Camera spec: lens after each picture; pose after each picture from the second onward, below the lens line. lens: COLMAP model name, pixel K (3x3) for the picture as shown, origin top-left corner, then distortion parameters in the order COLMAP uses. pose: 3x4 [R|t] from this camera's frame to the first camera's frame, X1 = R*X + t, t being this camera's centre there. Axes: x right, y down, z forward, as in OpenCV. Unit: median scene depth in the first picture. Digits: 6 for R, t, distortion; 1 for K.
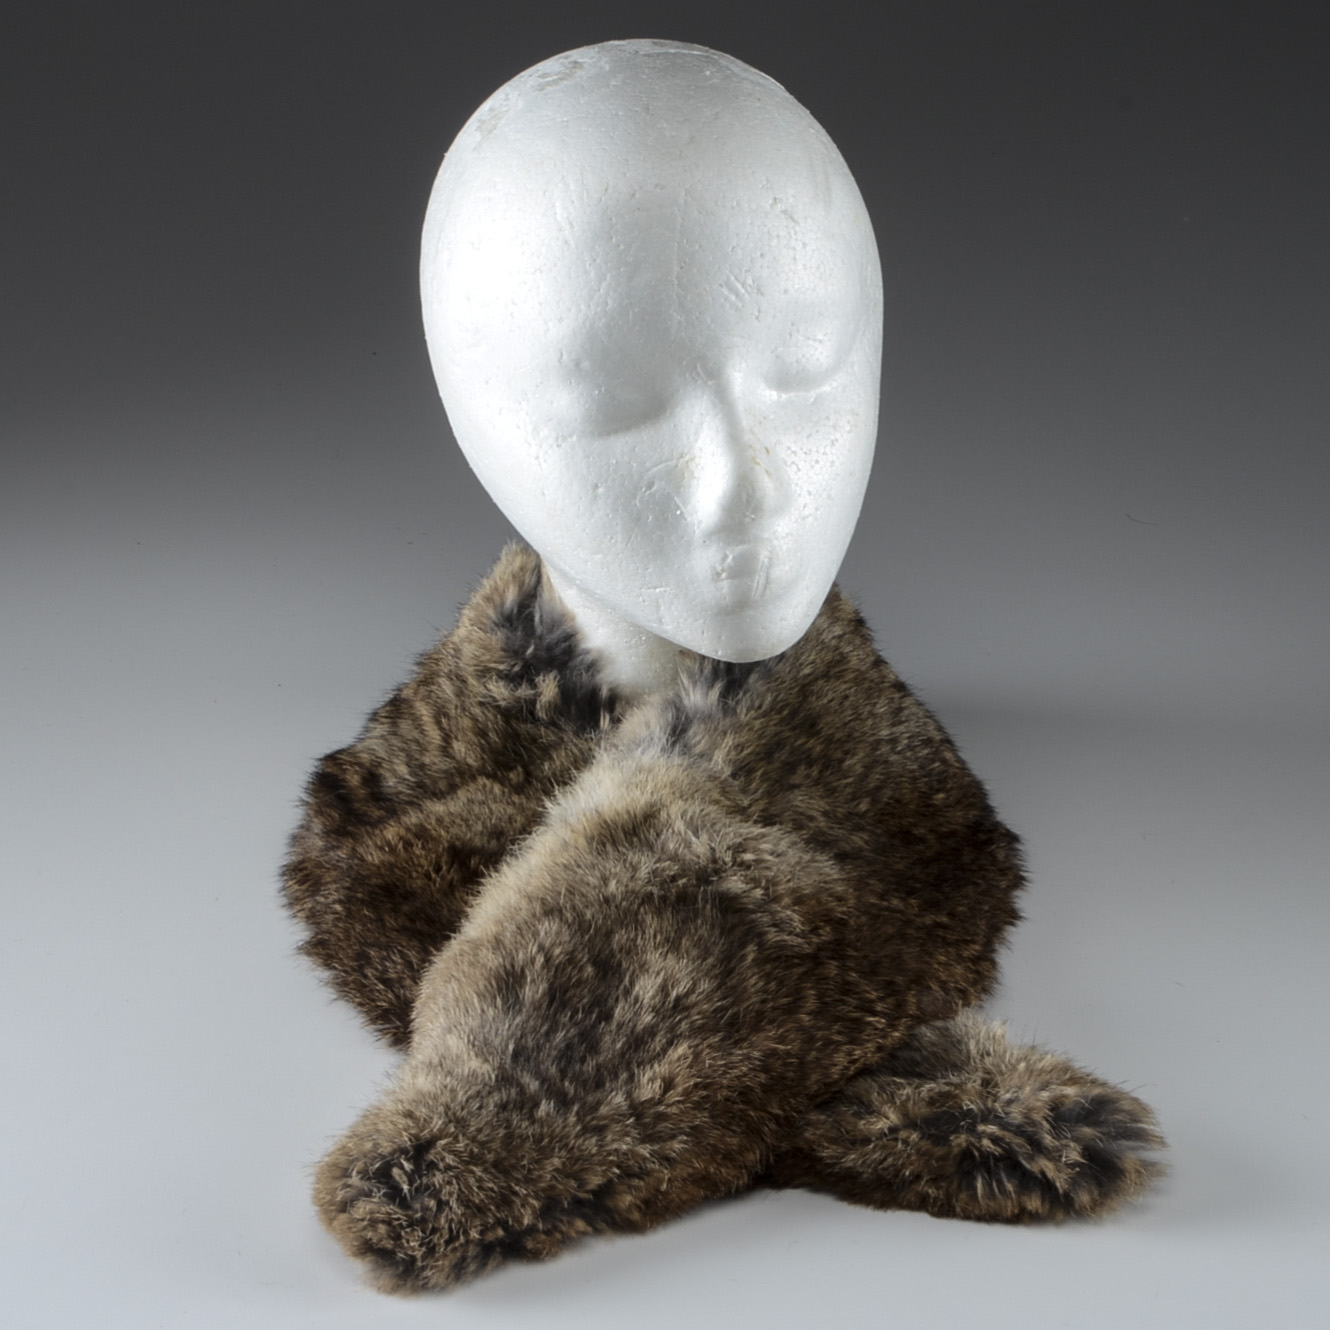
lens RADIAL K [[4076.1, 0, 665.0], [0, 4076.1, 665.0], [0, 0, 1]] dist [-0.001023, -0.511269]
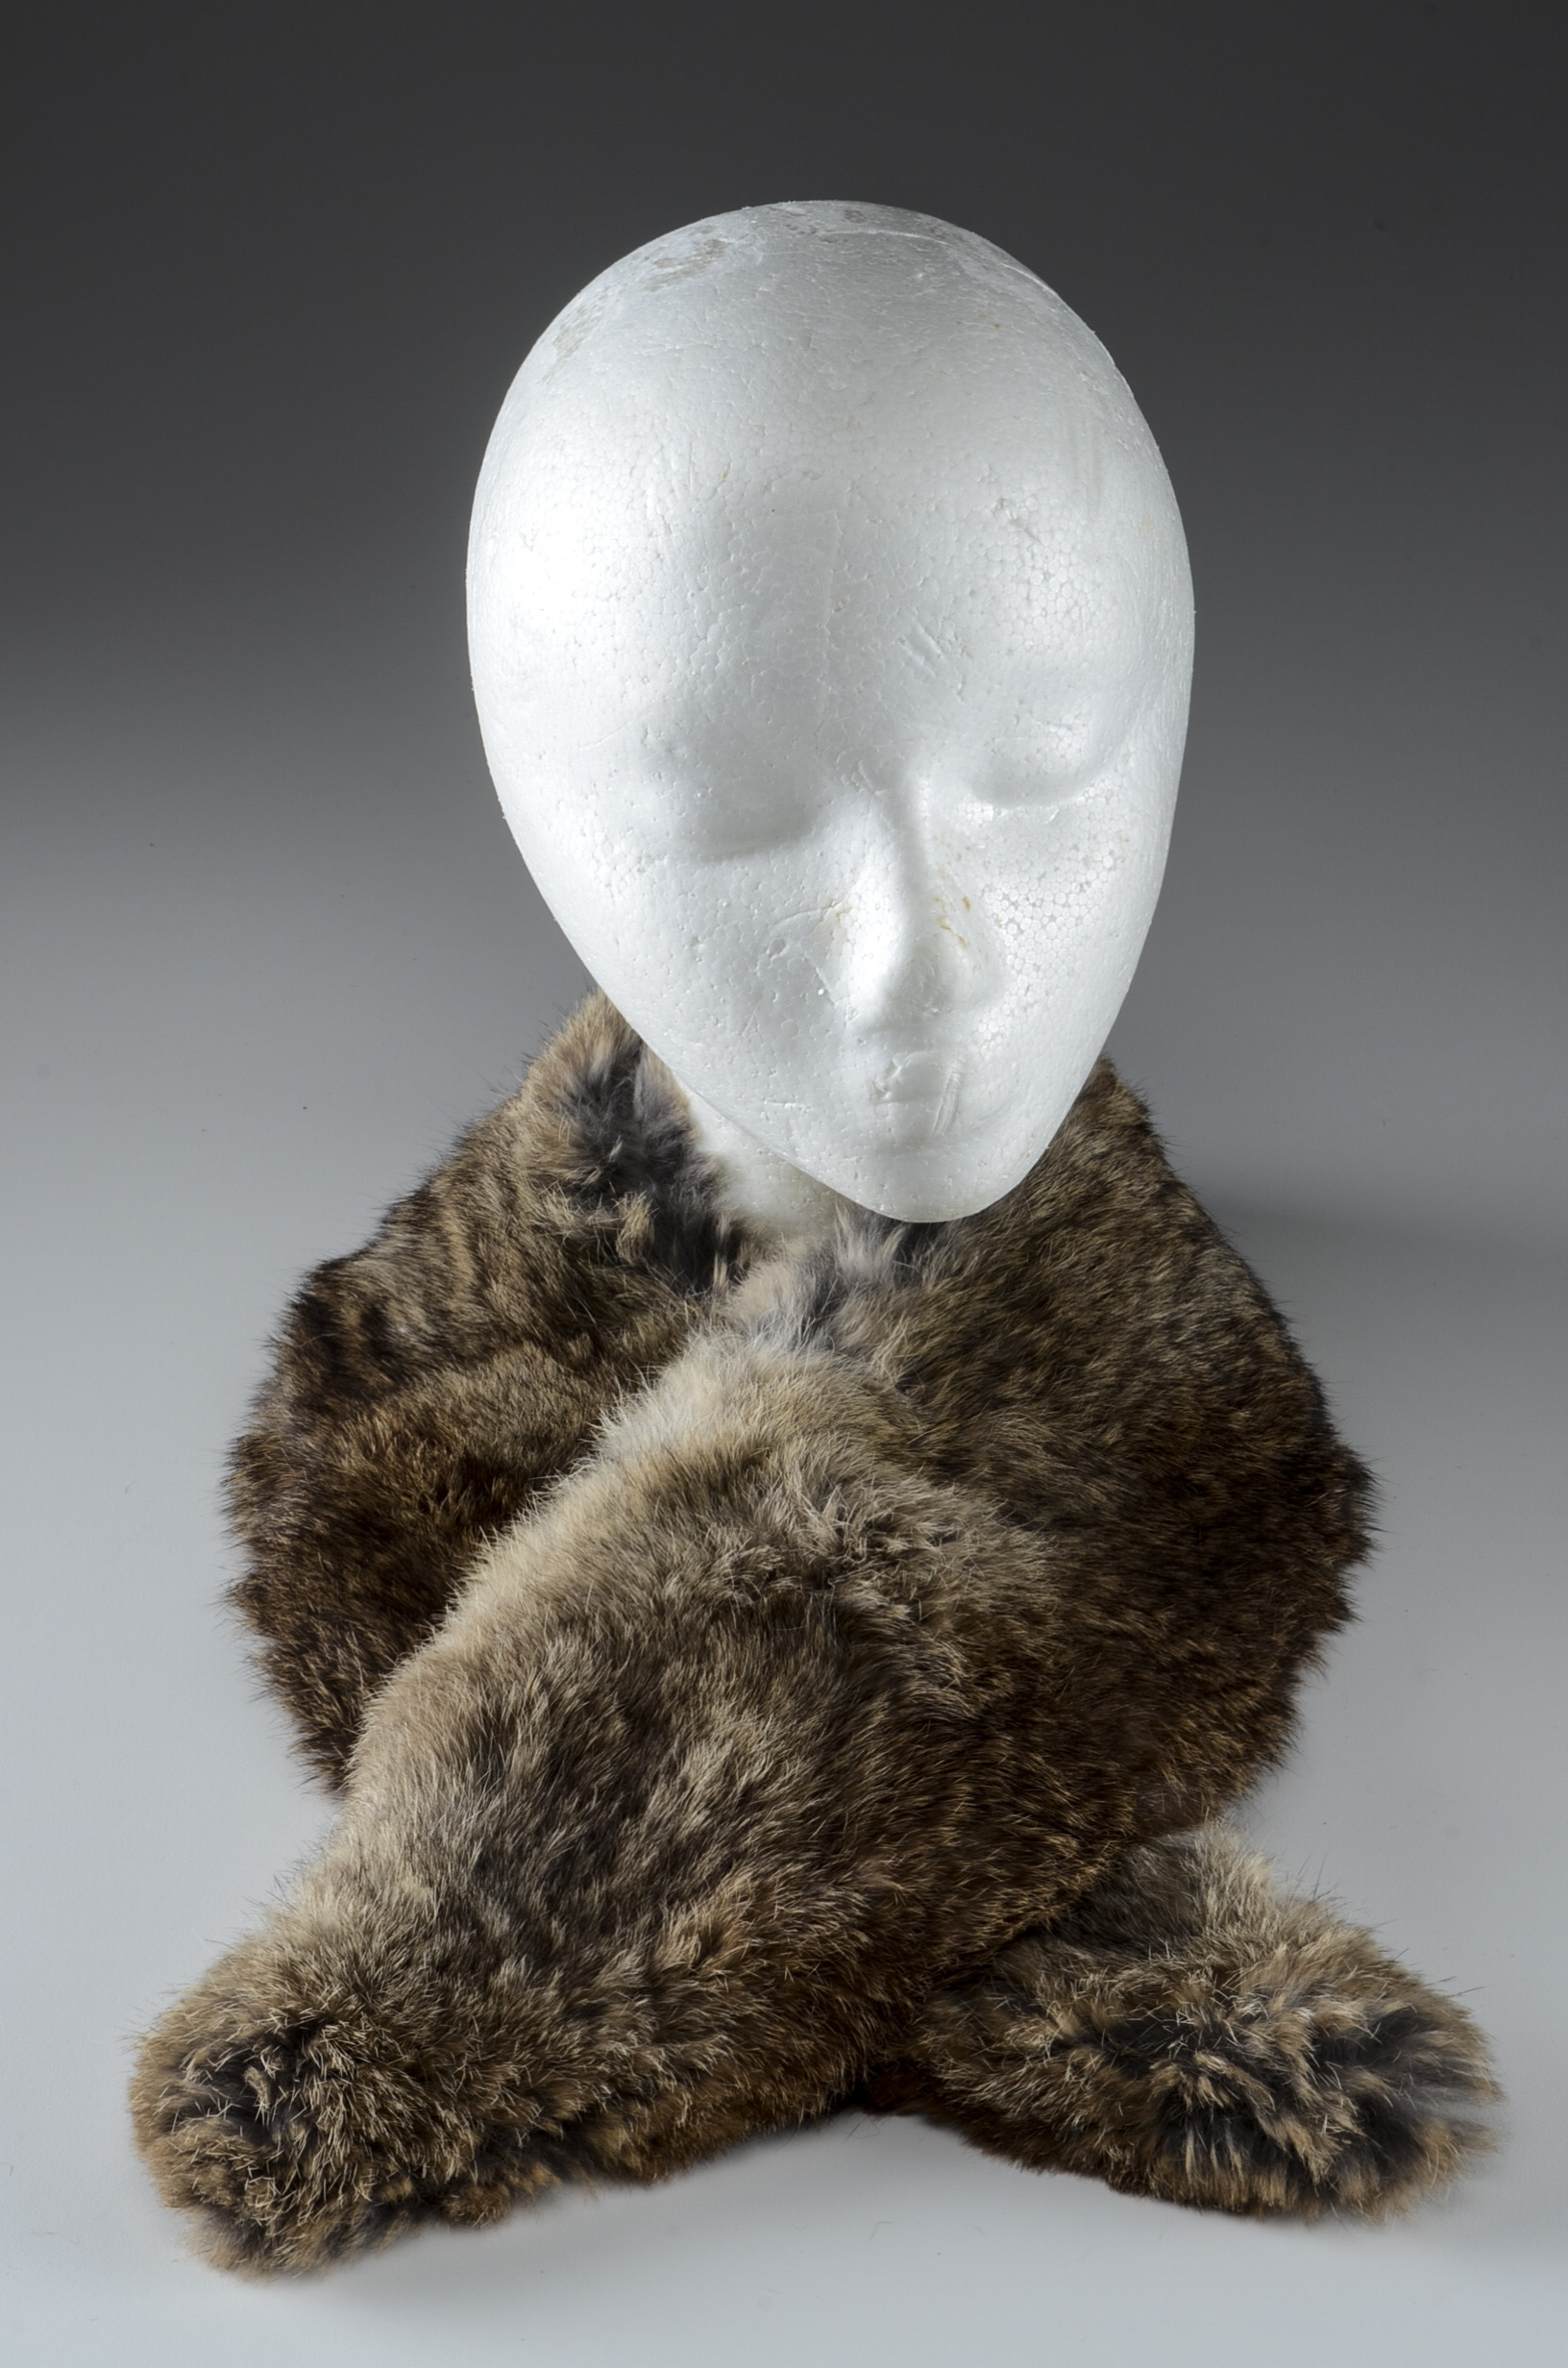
lens RADIAL K [[5049.7, 0, 781.3], [0, 5049.7, 1228.4], [0, 0, 1]] dist [-0.003587, 0.040355]
pose [[0.993824, 0.067979, -0.087706, 0.069124], [-0.057544, 0.991527, 0.116462, -0.093228], [0.094880, -0.110696, 0.989315, 0.230951]]
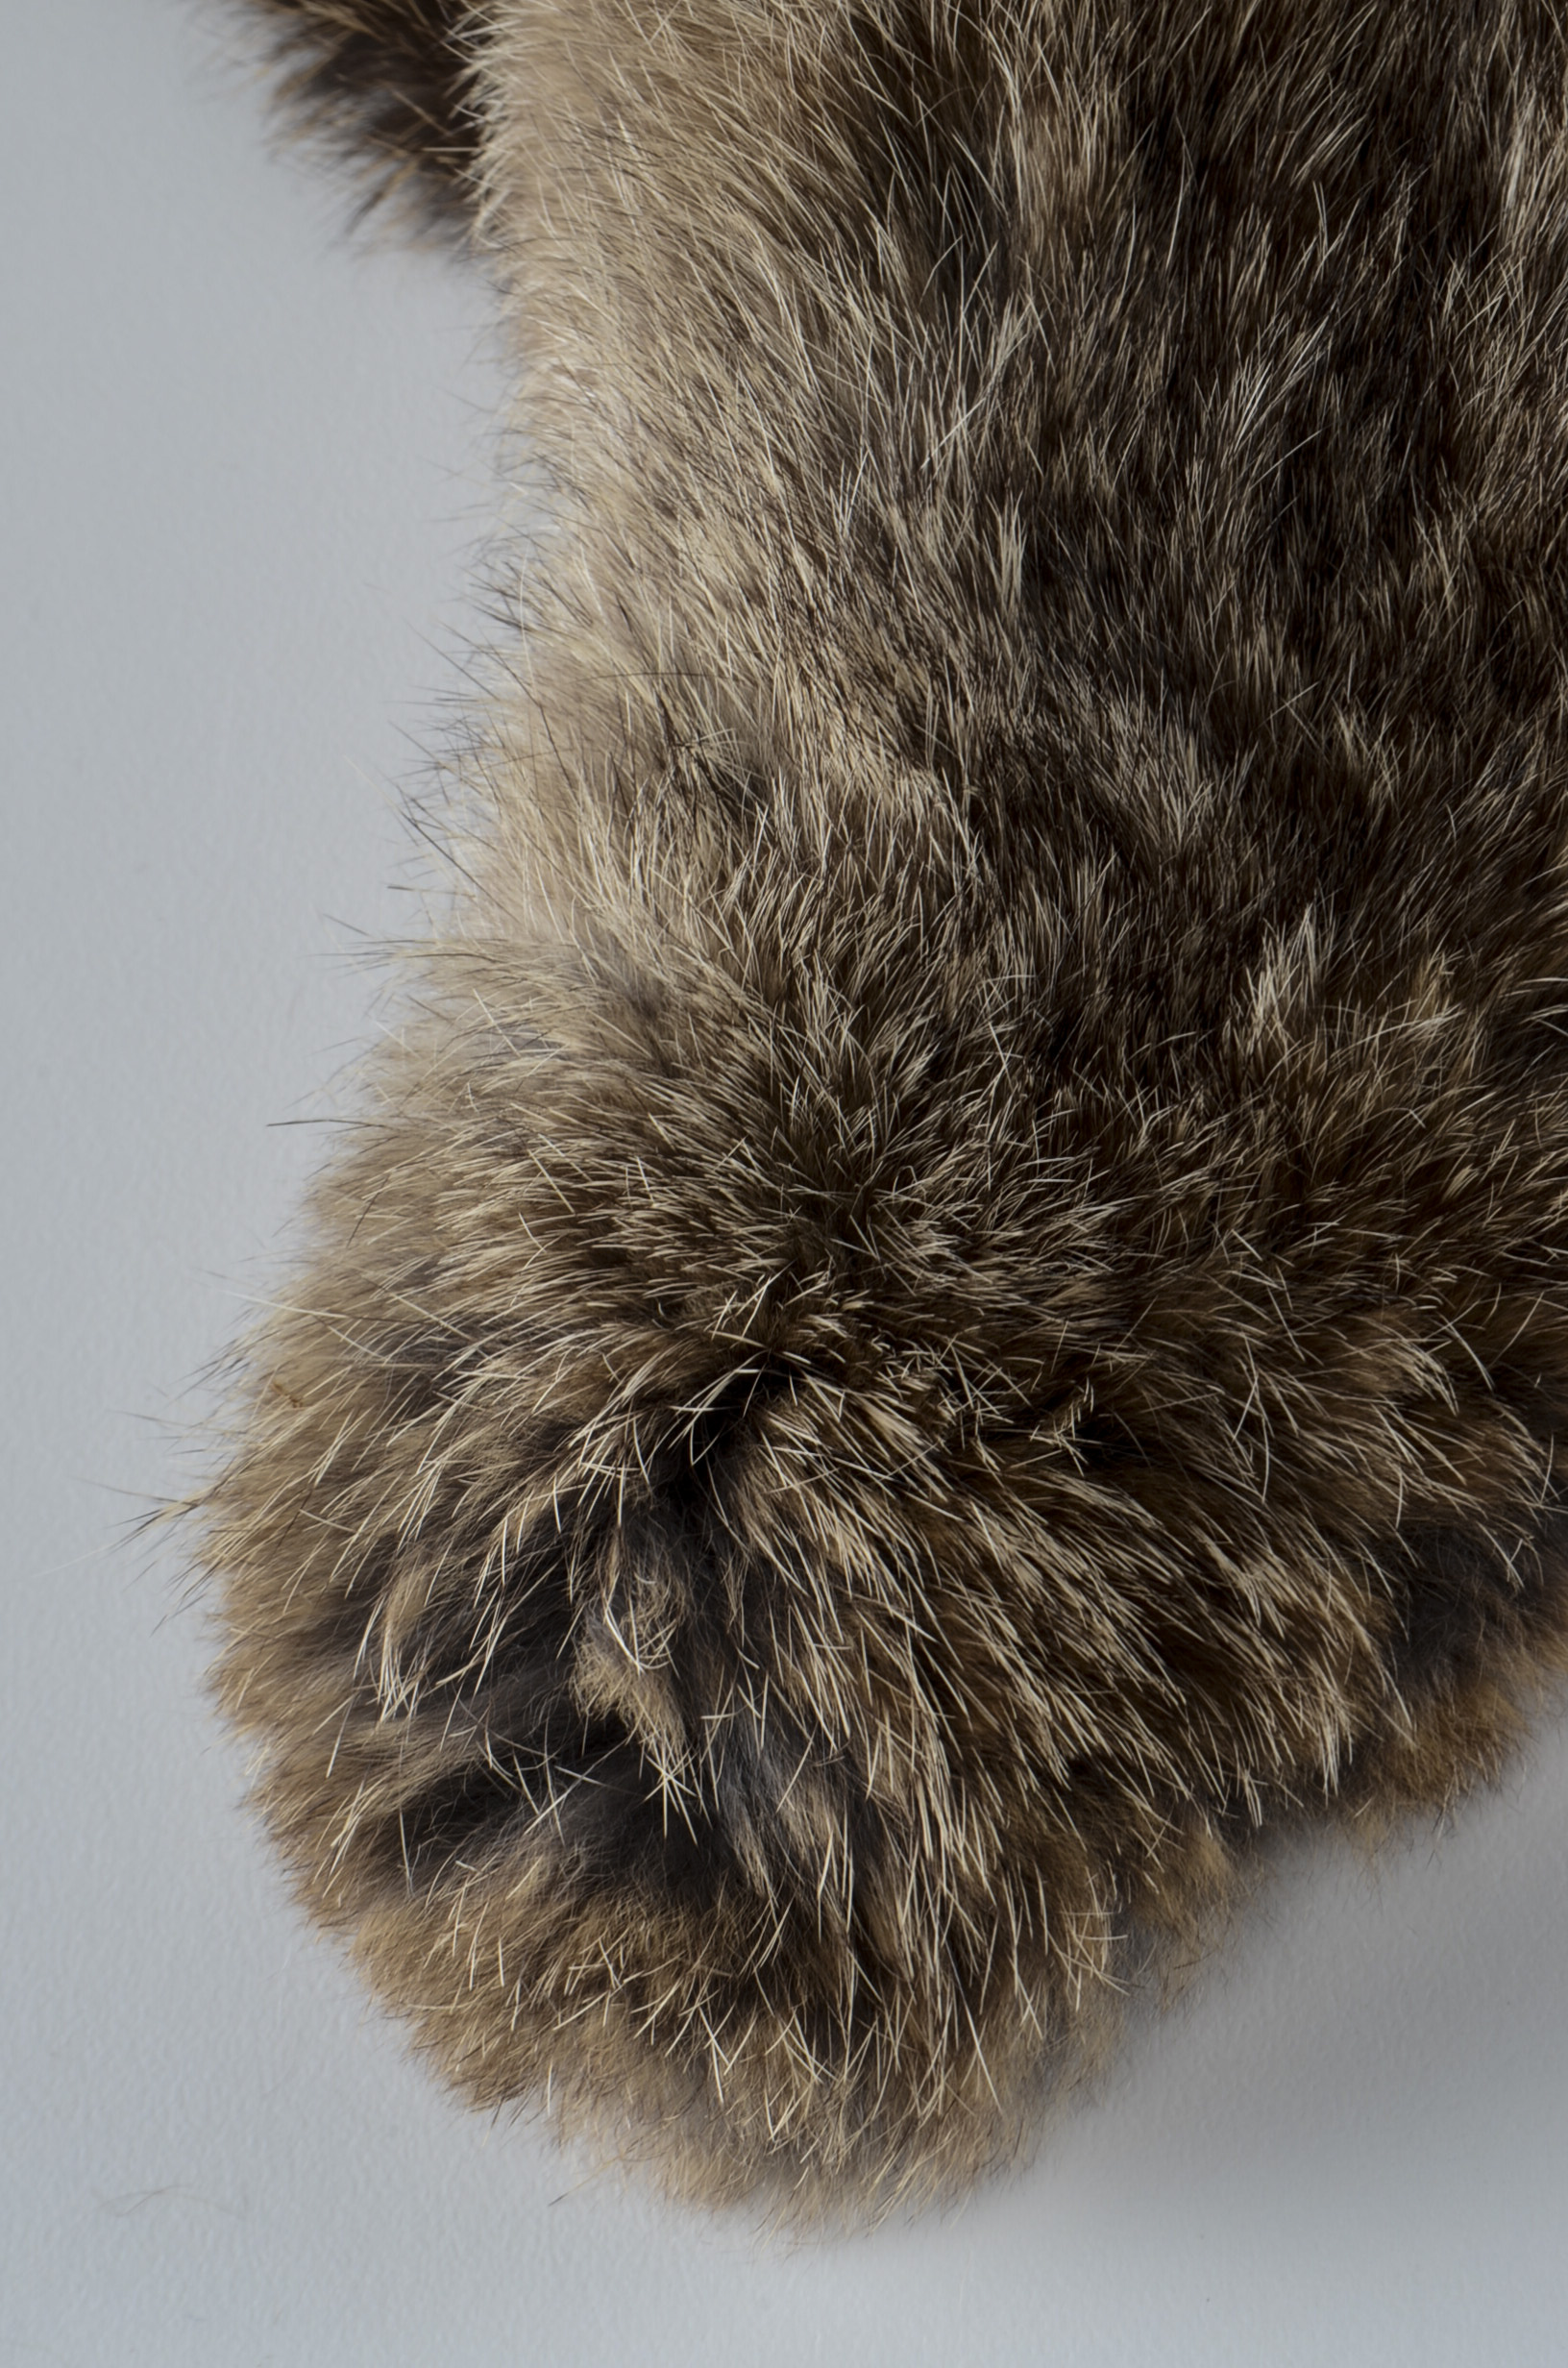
lens RADIAL K [[5404.6, 0, 785.0], [0, 5404.6, 1183.2], [0, 0, 1]] dist [0.040248, 0.086330]
pose [[0.970960, -0.183996, -0.152915, -0.014367], [0.239140, 0.765218, 0.597707, -0.035685], [0.007038, -0.616918, 0.786996, 0.756129]]
